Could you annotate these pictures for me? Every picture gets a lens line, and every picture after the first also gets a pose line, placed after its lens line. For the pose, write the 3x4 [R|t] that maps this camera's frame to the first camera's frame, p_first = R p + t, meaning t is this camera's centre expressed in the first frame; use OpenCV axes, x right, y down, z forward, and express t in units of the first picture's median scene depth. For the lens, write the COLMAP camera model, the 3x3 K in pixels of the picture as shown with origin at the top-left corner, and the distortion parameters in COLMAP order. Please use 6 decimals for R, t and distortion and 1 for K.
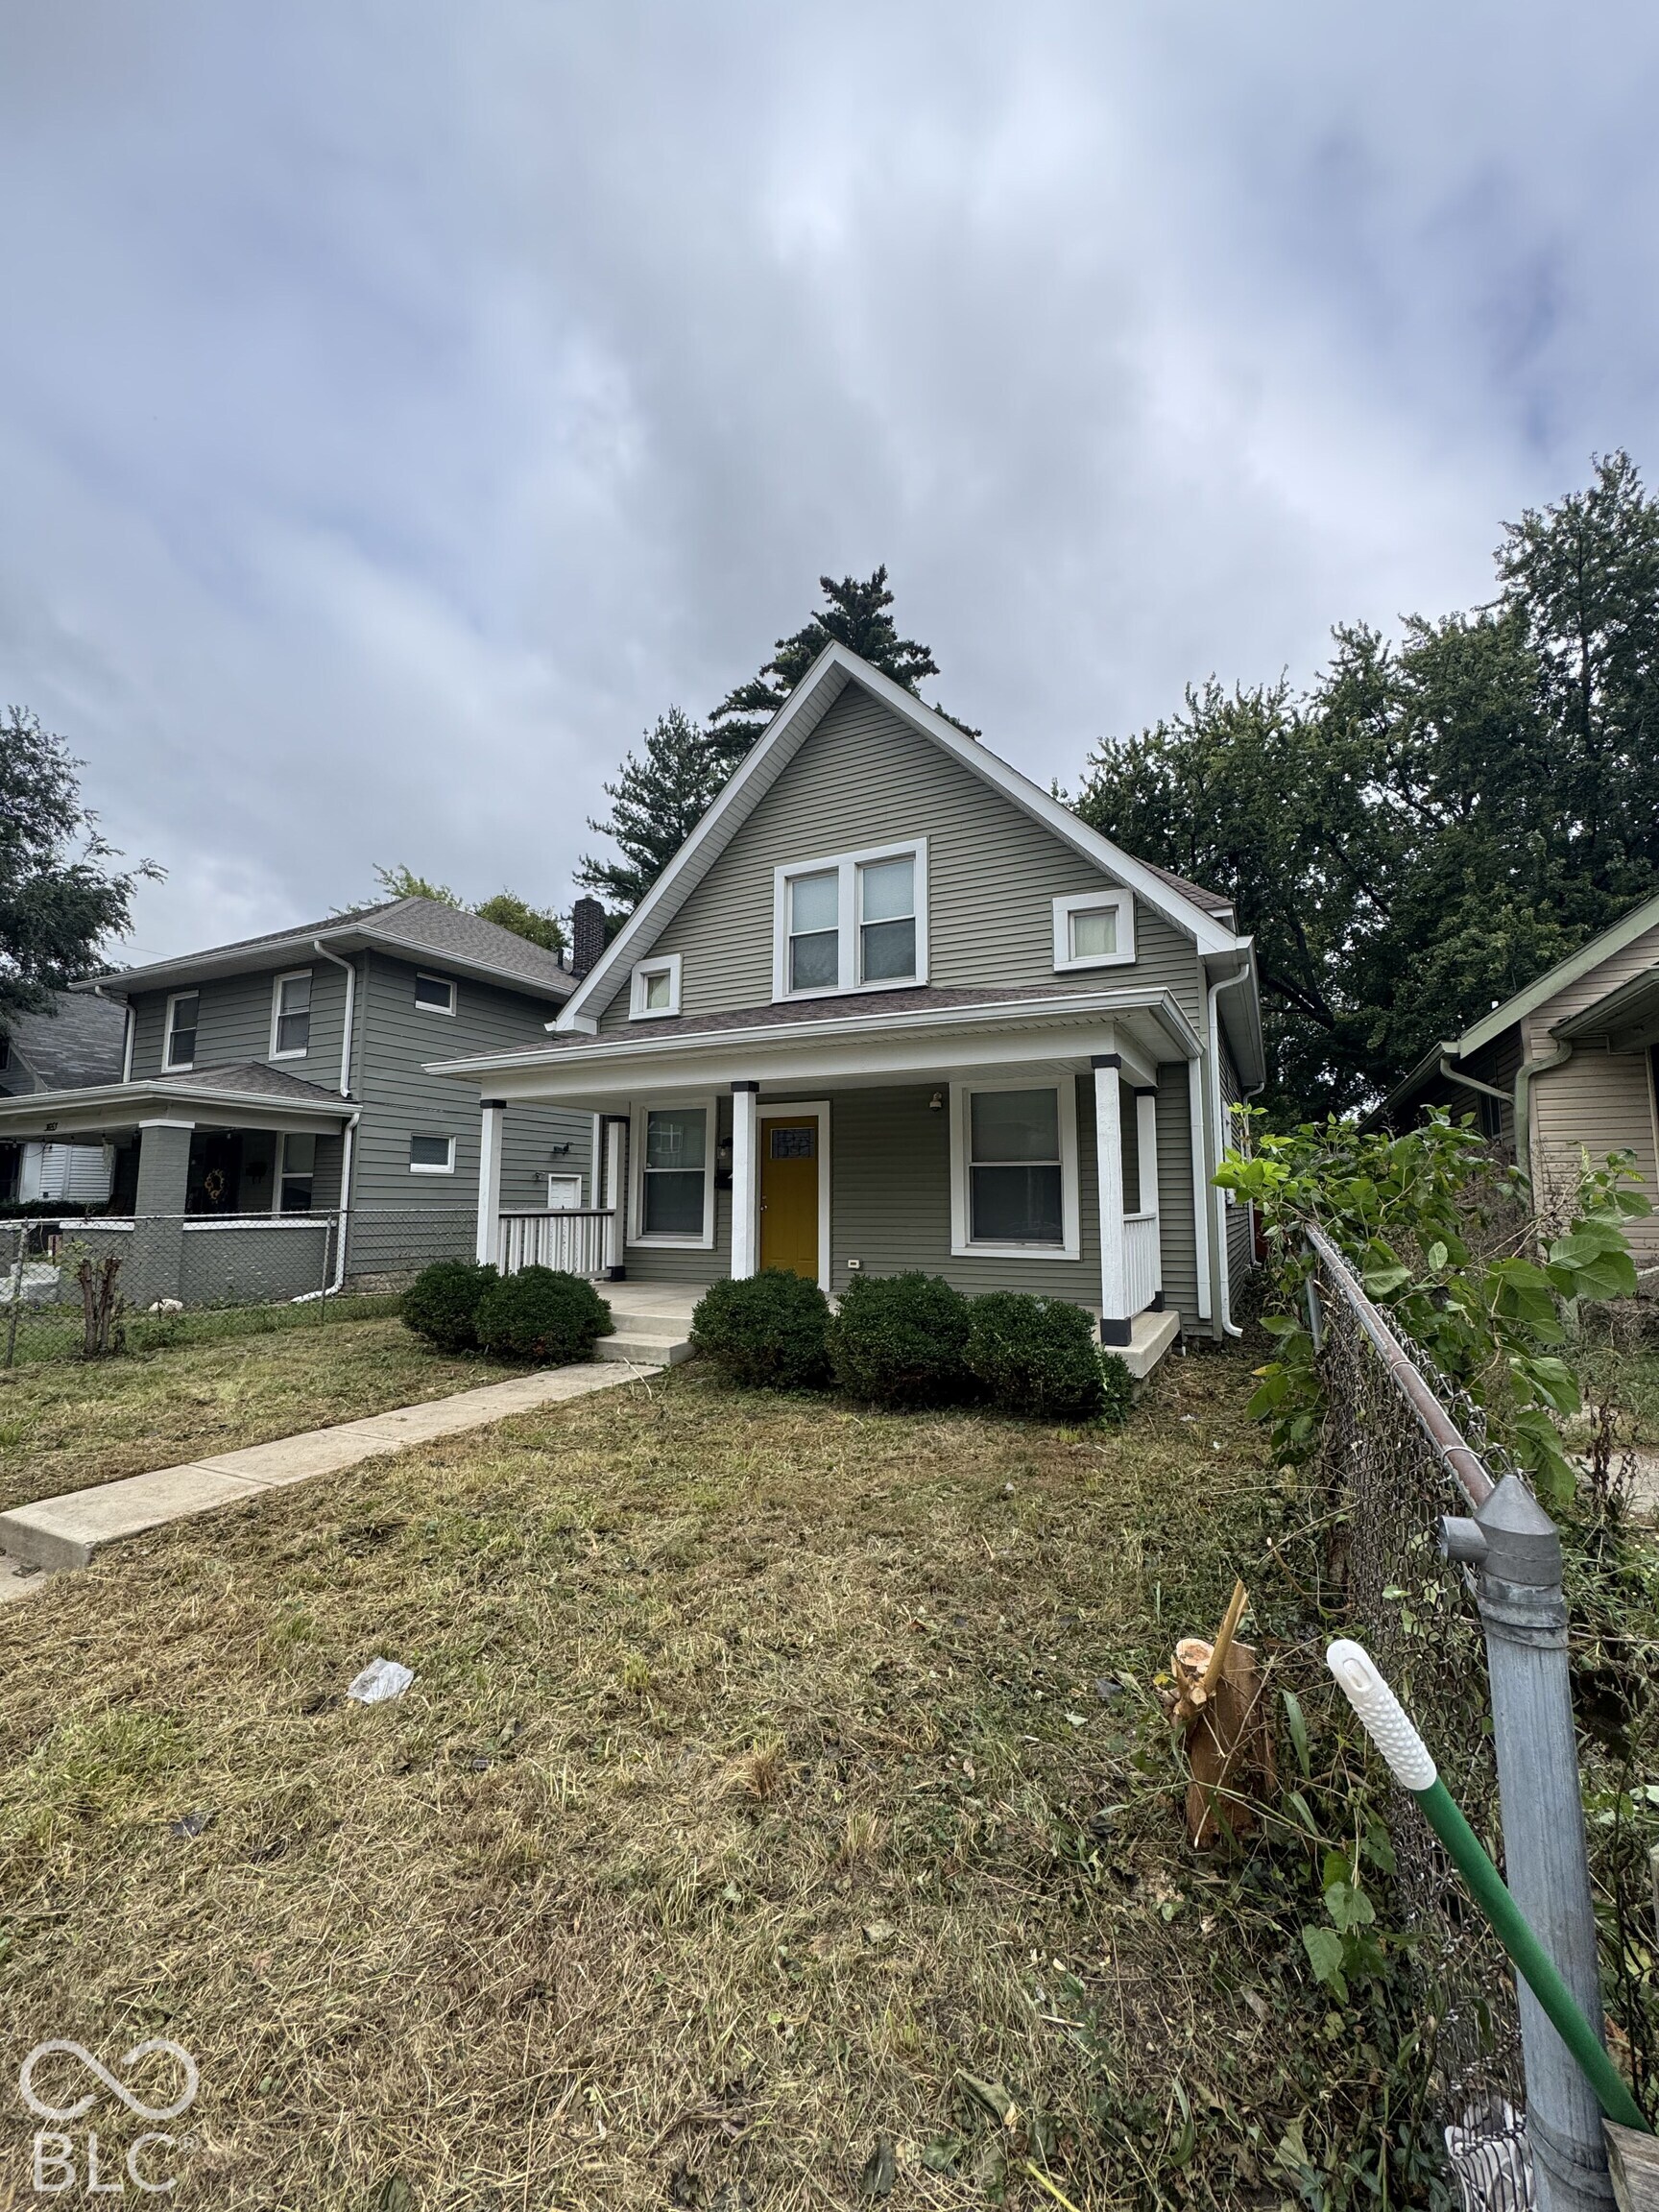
lens RADIAL K [[879.2, 0, 835.1], [0, 879.2, 1106.0], [0, 0, 1]] dist [-0.001076, 0.000144]
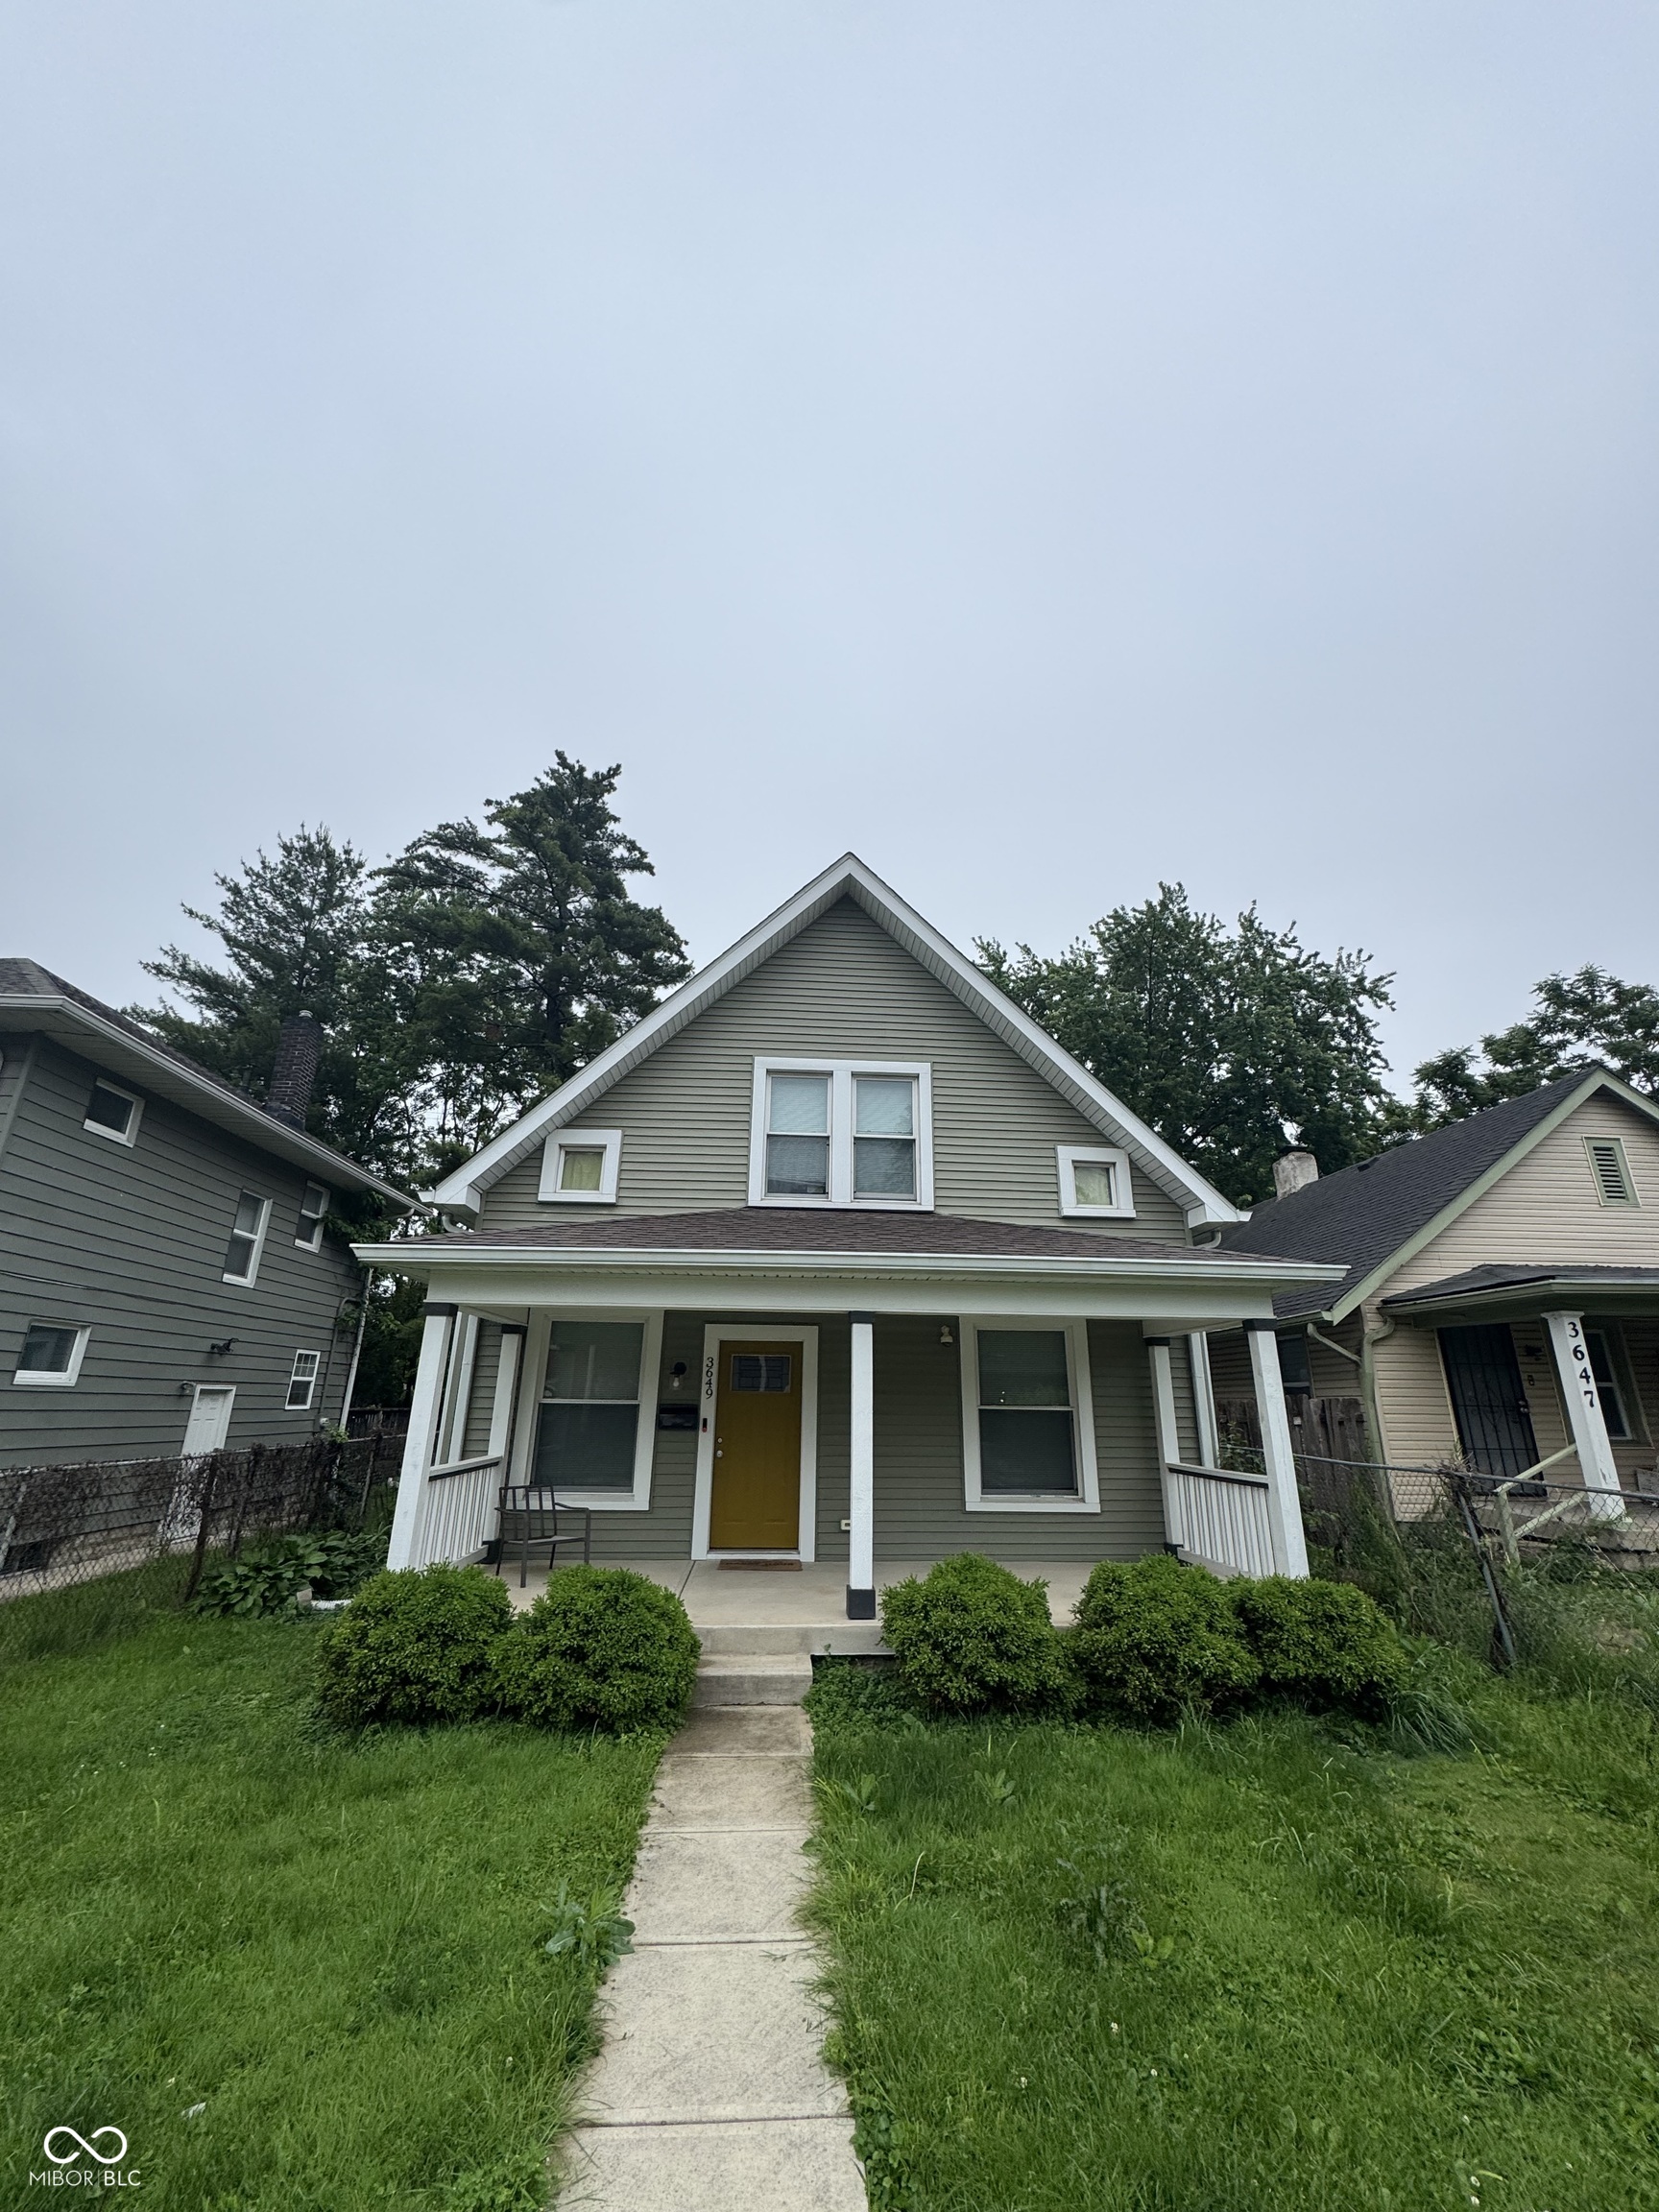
lens RADIAL K [[879.2, 0, 835.1], [0, 879.2, 1106.0], [0, 0, 1]] dist [-0.001076, 0.000144]
pose [[0.859839, 0.172740, 0.480456, -0.448971], [-0.066792, 0.970997, -0.229574, -0.018422], [-0.506178, 0.165306, 0.846439, 0.202126]]
